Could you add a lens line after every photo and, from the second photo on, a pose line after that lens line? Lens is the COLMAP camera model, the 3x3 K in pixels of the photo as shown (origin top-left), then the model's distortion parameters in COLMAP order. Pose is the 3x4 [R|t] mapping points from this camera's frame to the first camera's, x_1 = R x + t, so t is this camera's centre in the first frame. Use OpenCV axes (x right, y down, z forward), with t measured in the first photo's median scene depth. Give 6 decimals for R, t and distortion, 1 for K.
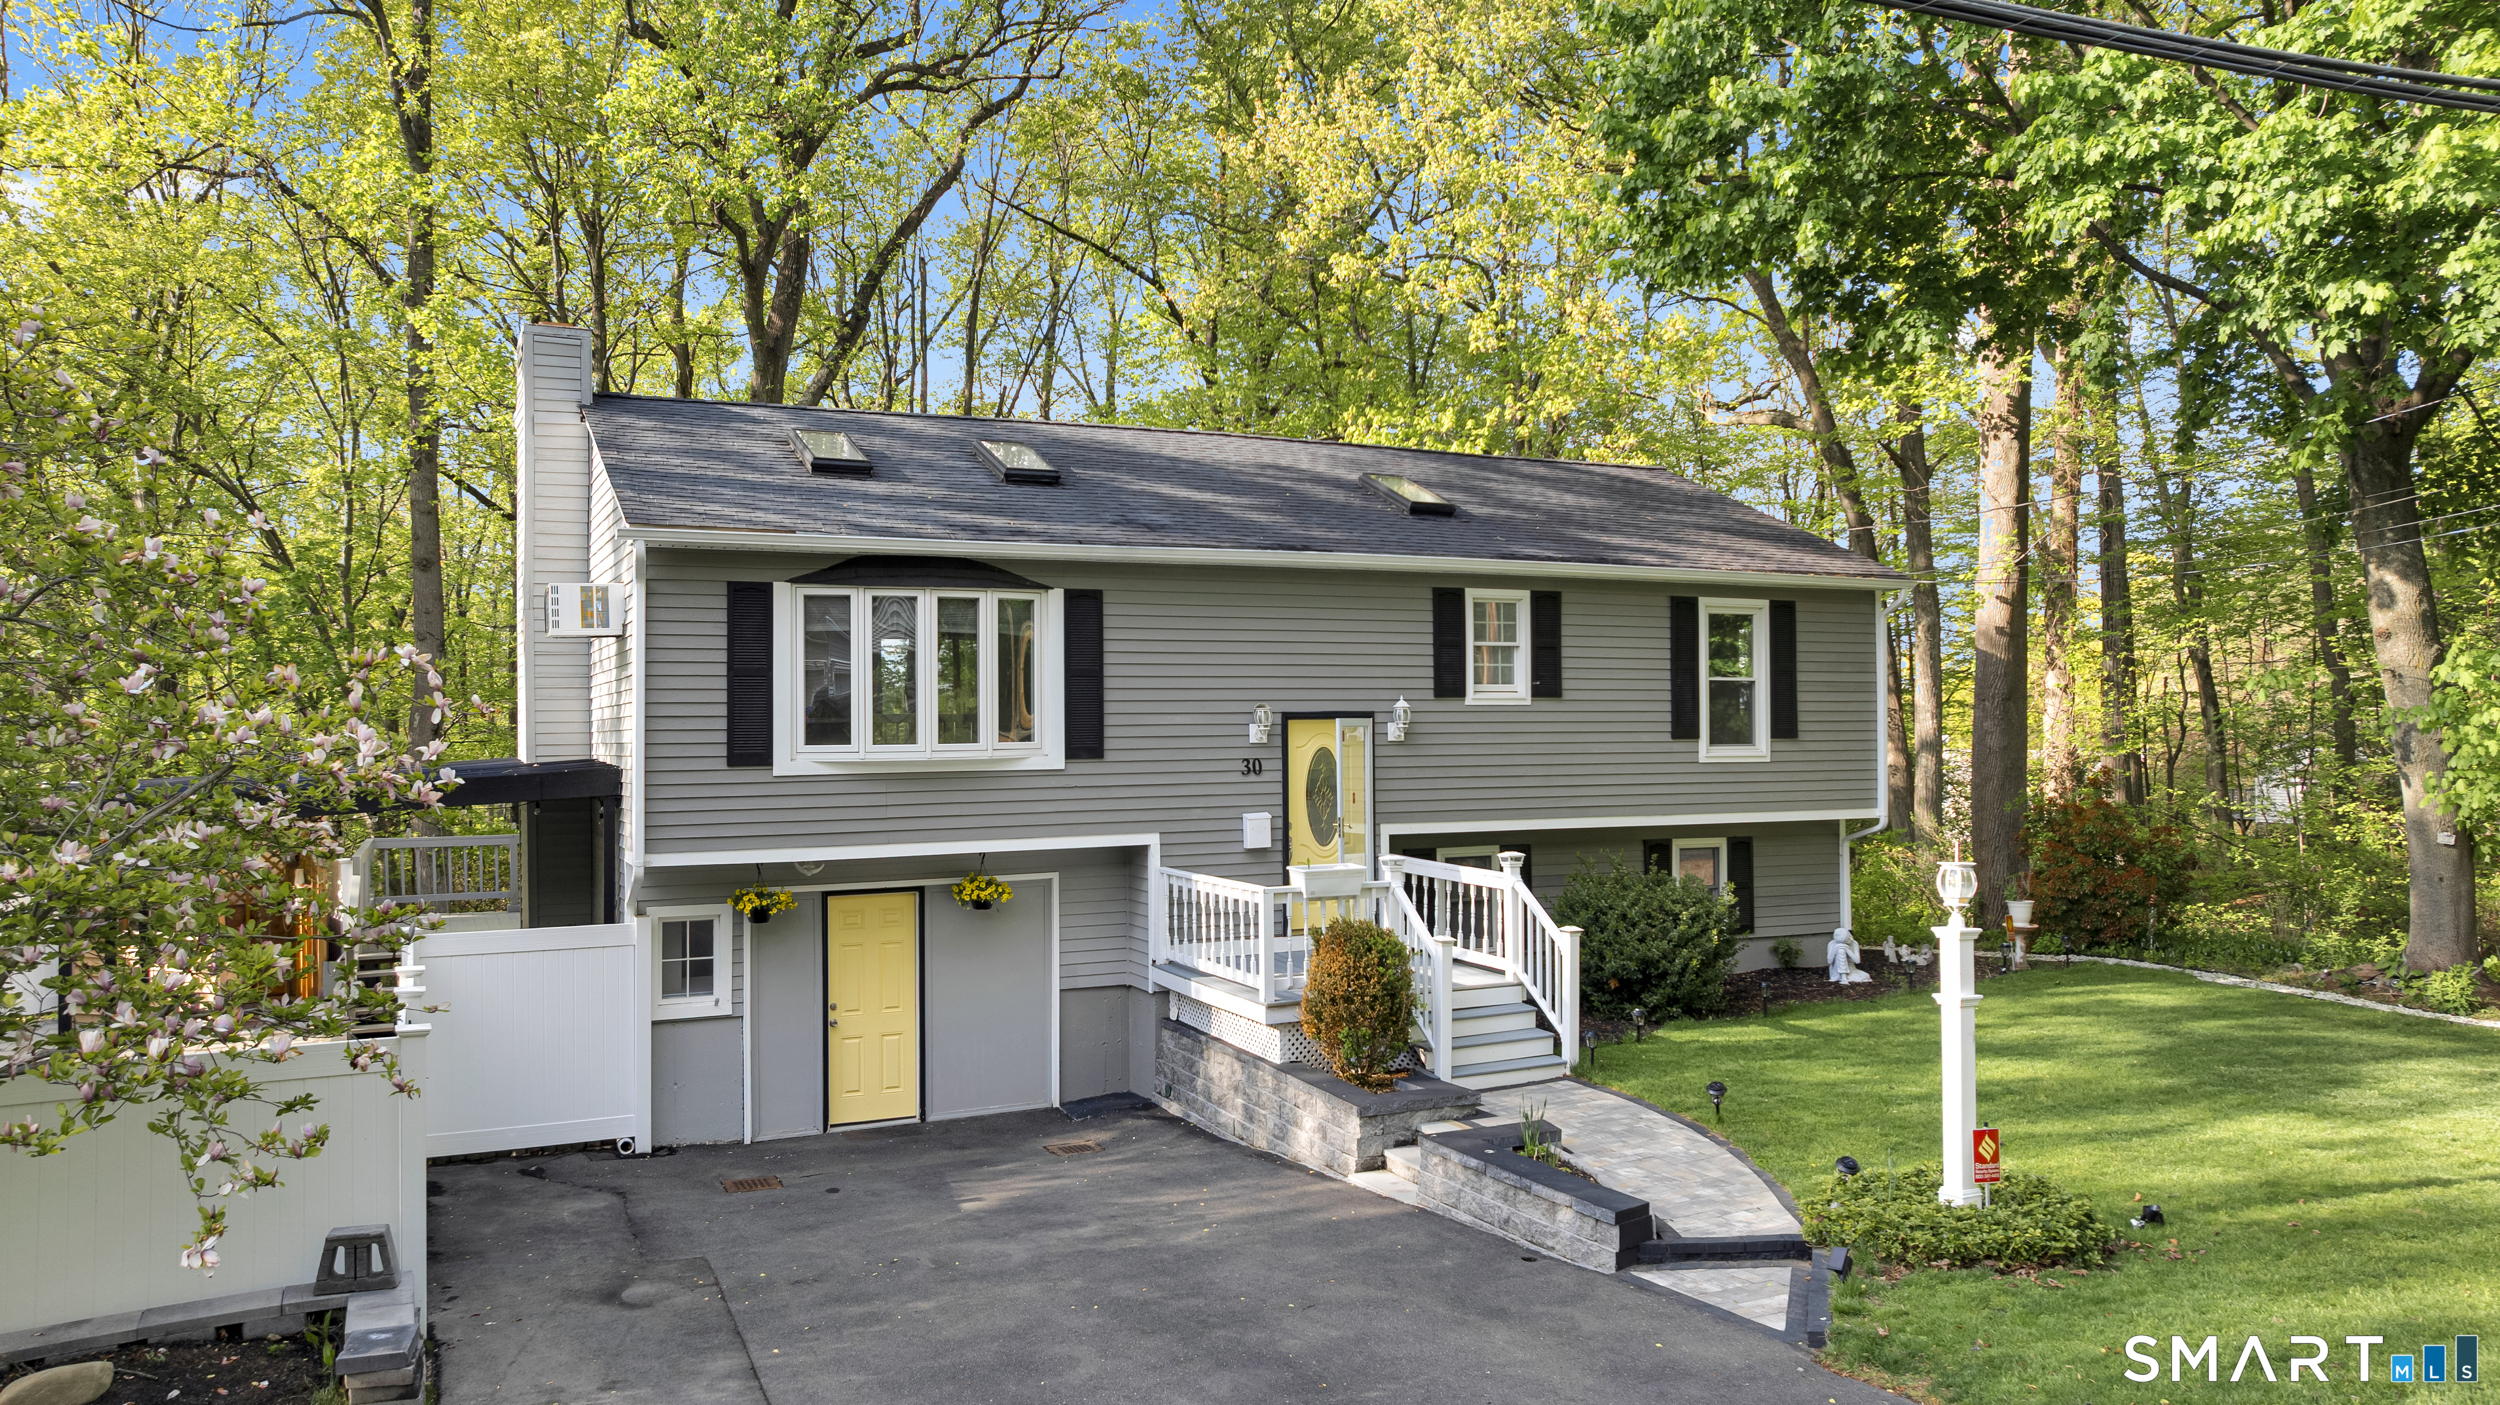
lens RADIAL K [[1781.4, 0, 1254.2], [0, 1781.4, 692.3], [0, 0, 1]] dist [-0.040650, -0.002191]
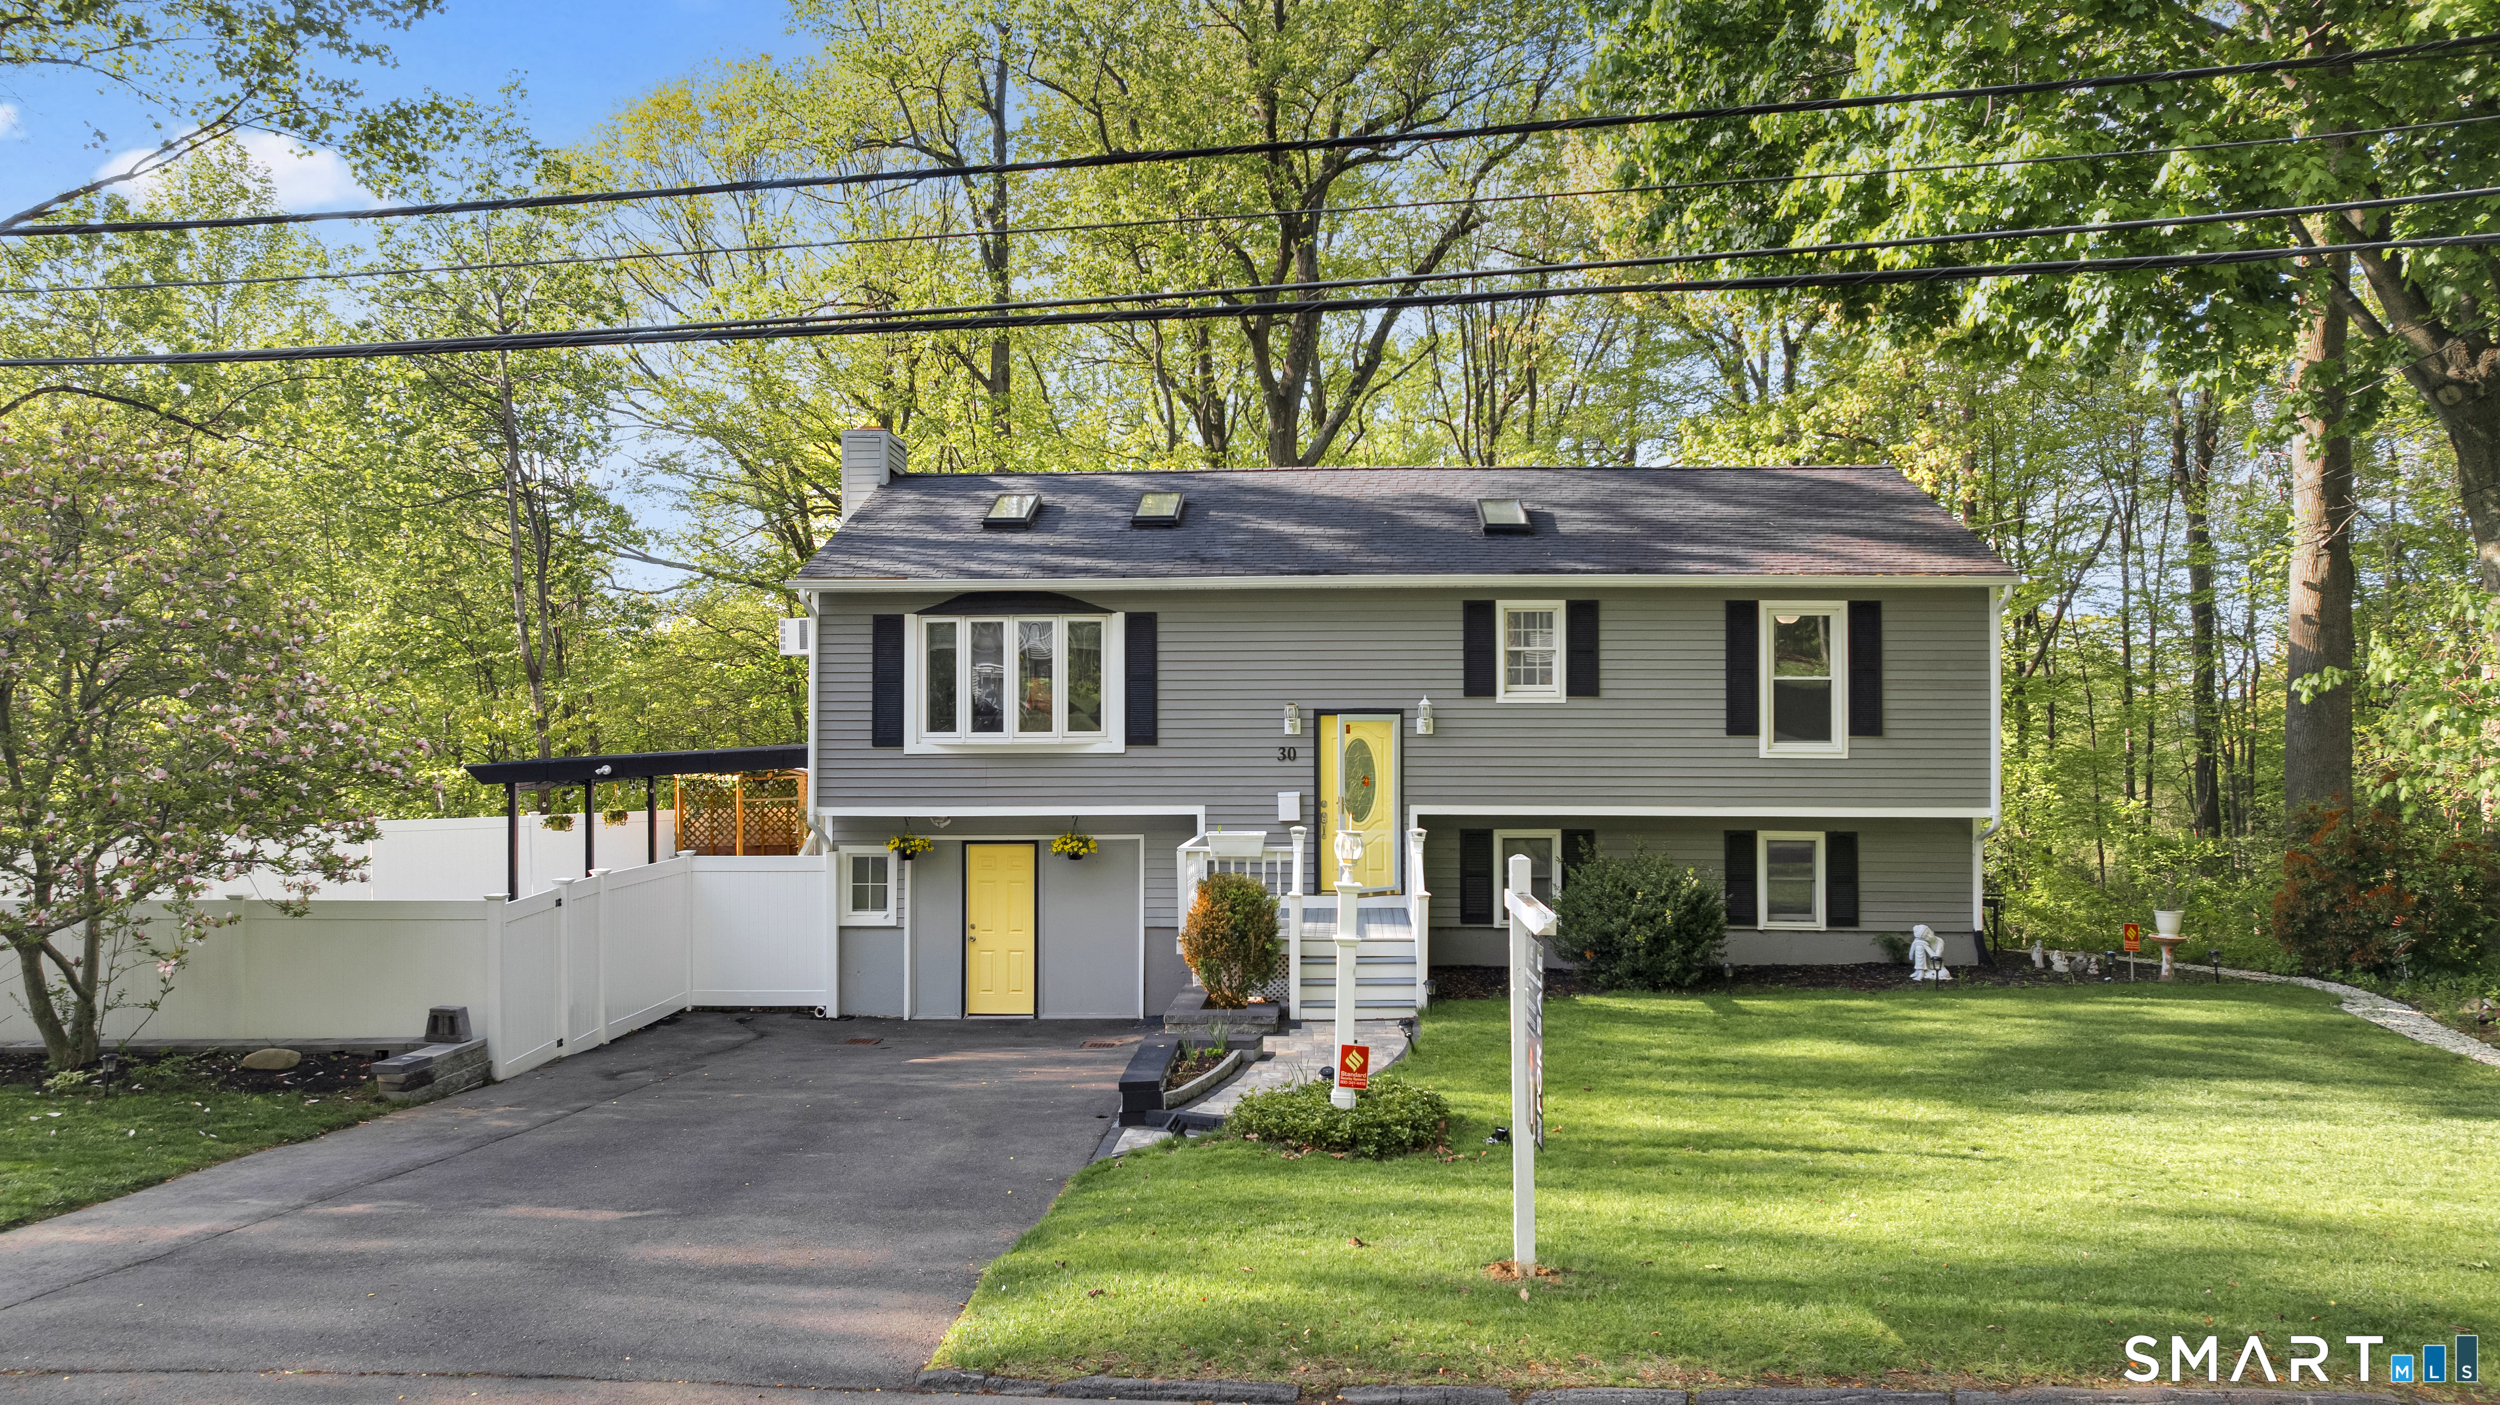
lens RADIAL K [[1781.4, 0, 1254.2], [0, 1781.4, 692.3], [0, 0, 1]] dist [-0.040650, -0.002191]
pose [[0.876869, -0.001692, -0.480727, 0.559565], [0.003107, 0.999993, 0.002149, -0.002860], [0.480720, -0.003378, 0.876868, -0.075748]]
